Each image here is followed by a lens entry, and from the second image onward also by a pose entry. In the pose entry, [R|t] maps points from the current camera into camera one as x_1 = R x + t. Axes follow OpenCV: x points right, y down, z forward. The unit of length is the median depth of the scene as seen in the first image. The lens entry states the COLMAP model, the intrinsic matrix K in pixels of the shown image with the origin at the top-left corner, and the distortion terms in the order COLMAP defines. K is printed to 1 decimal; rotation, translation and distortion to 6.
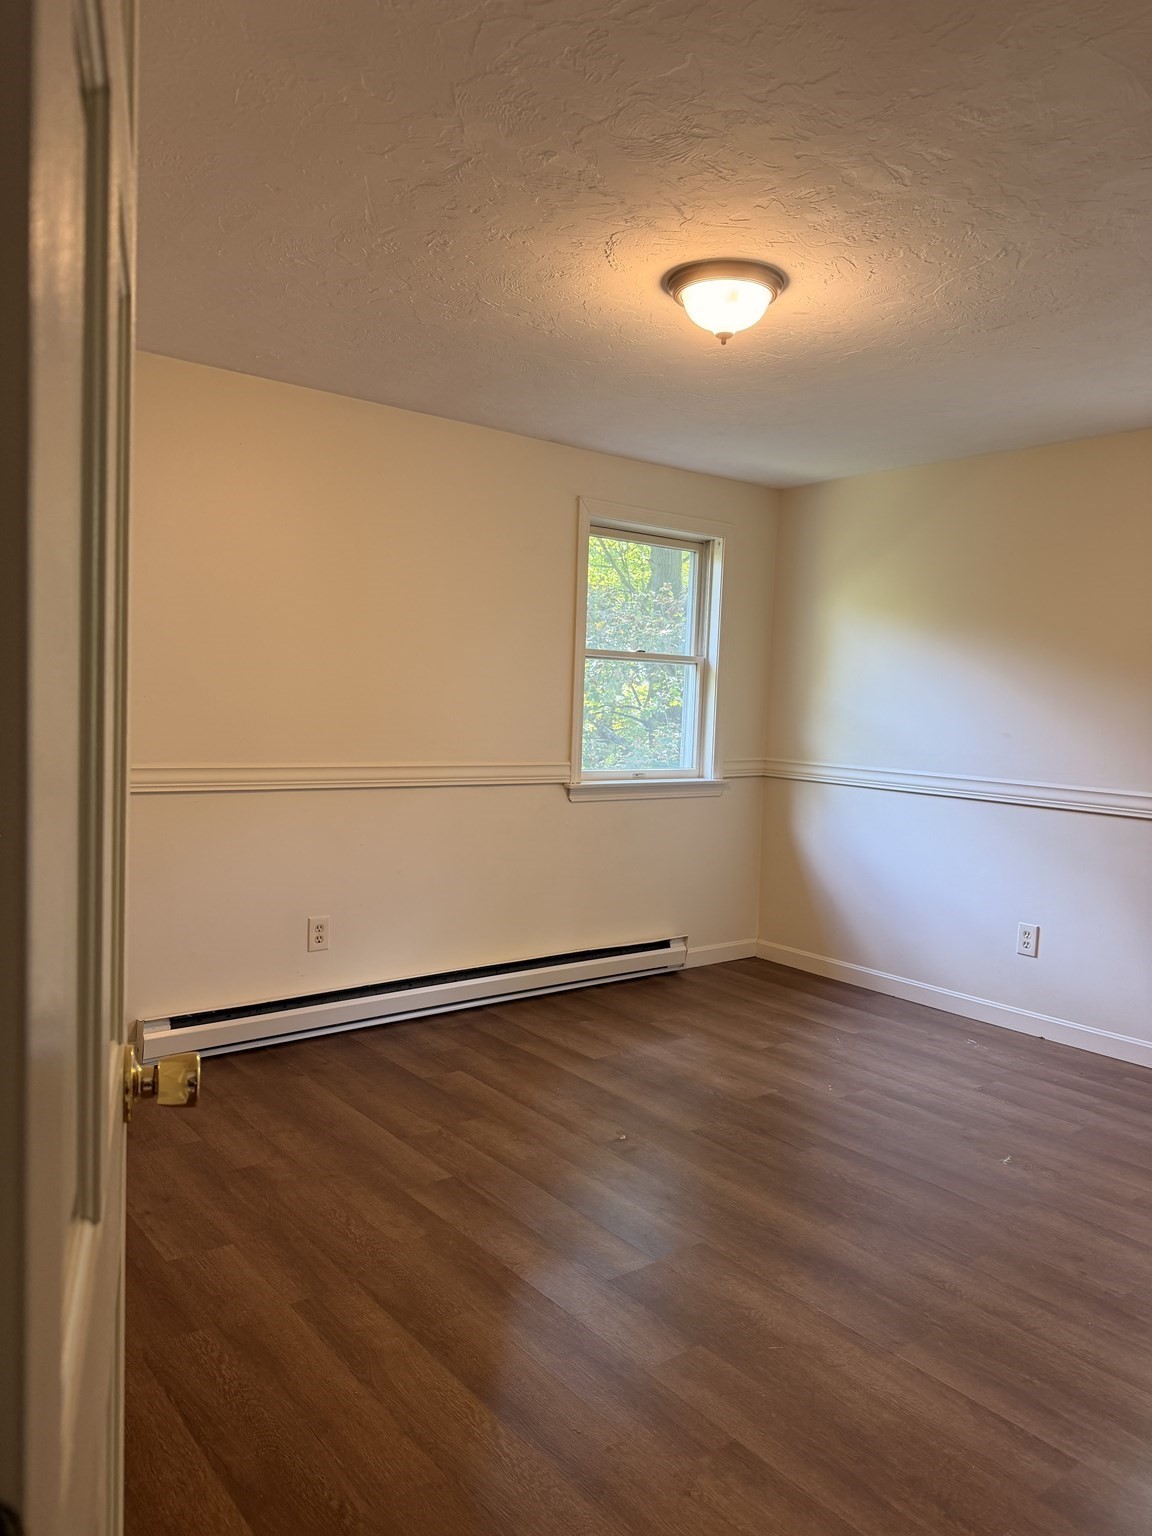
lens RADIAL K [[1071.4, 0, 576.0], [0, 1071.4, 768.0], [0, 0, 1]] dist [0.078035, -0.109407]
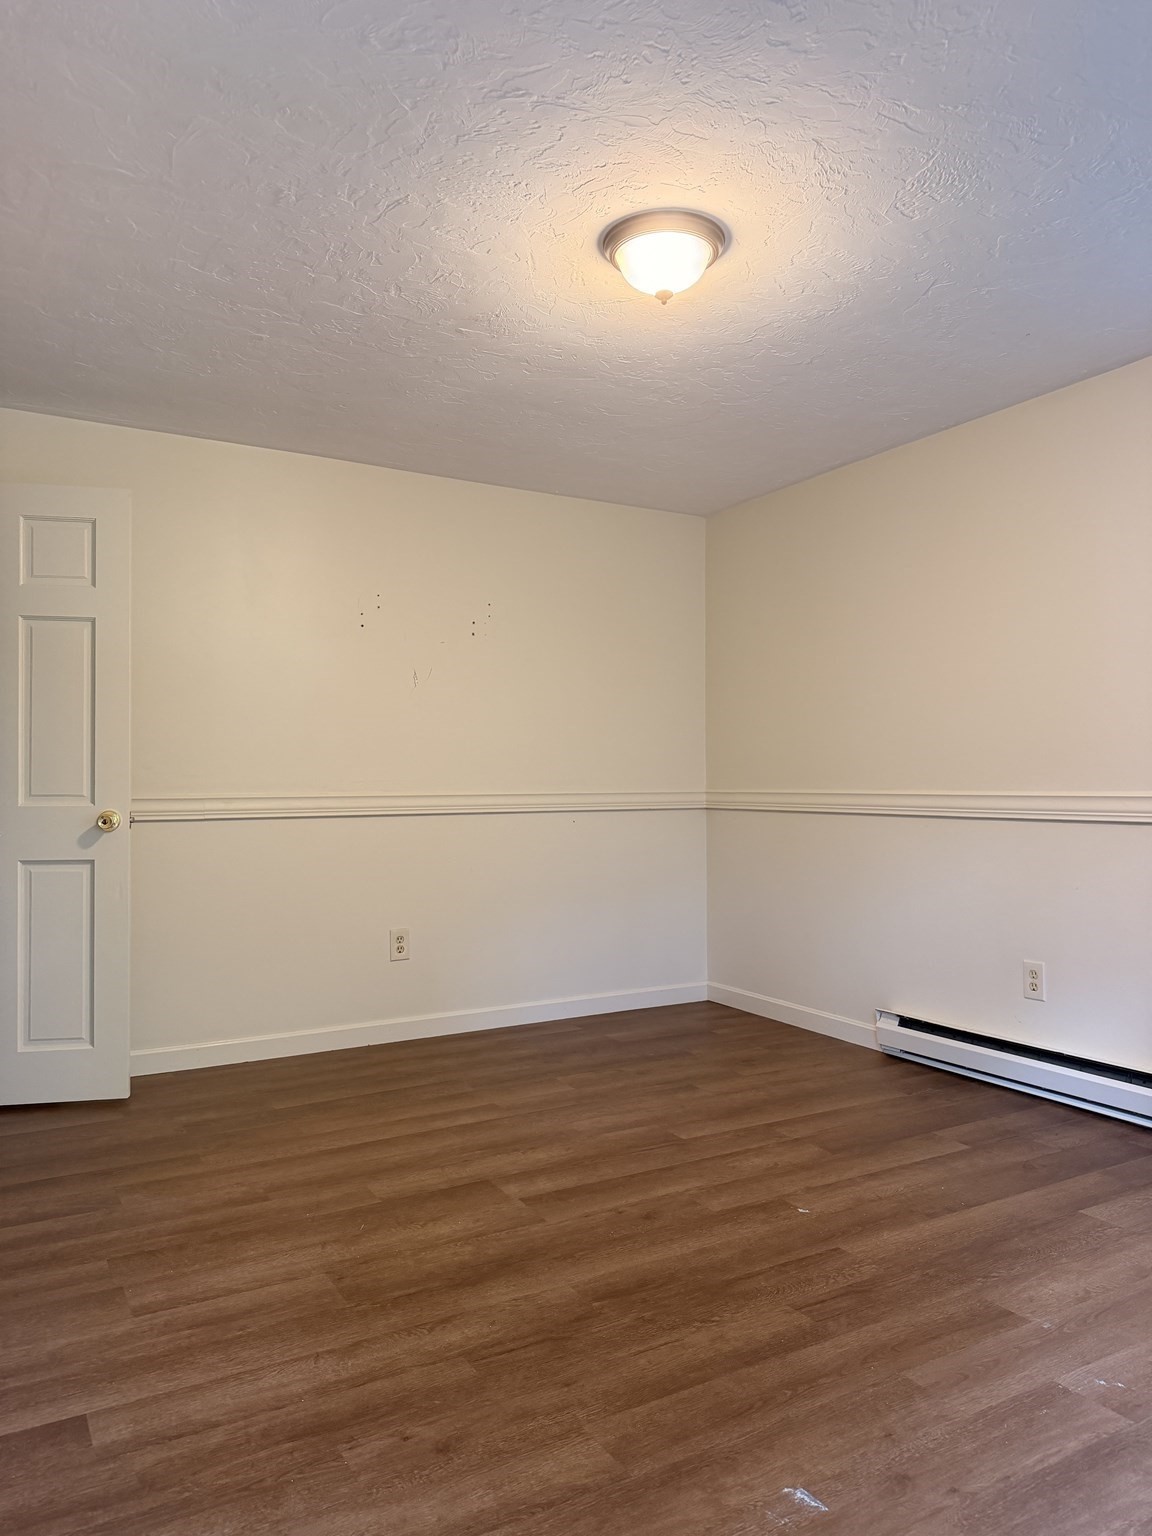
lens RADIAL K [[1085.4, 0, 576.0], [0, 1085.4, 768.0], [0, 0, 1]] dist [0.051980, -0.067340]
pose [[-0.143146, -0.052012, -0.988334, 0.917350], [-0.066859, 0.996845, -0.042776, 0.052944], [0.987441, 0.059956, -0.146172, 0.937005]]
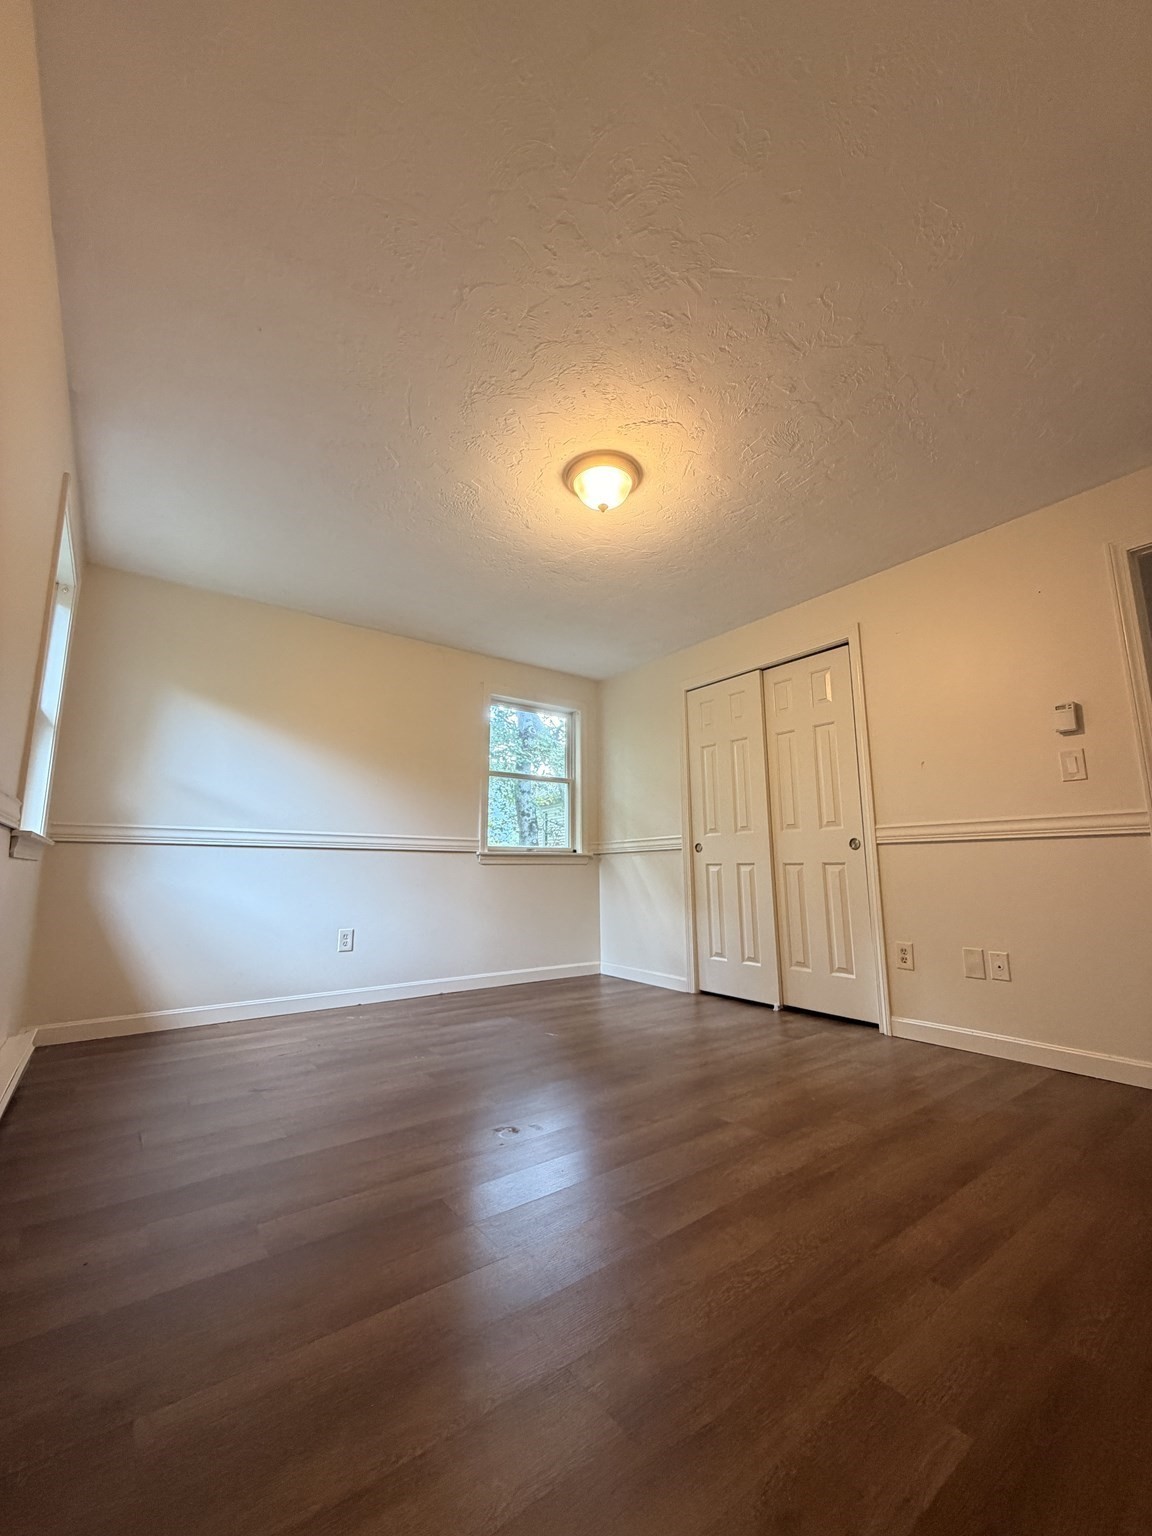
lens RADIAL K [[613.4, 0, 571.7], [0, 613.4, 765.4], [0, 0, 1]] dist [0.000232, 0.000537]
pose [[0.031272, 0.131357, 0.990842, -0.596479], [0.068204, 0.988735, -0.133231, 0.076118], [-0.997181, 0.071746, 0.021961, 0.906853]]
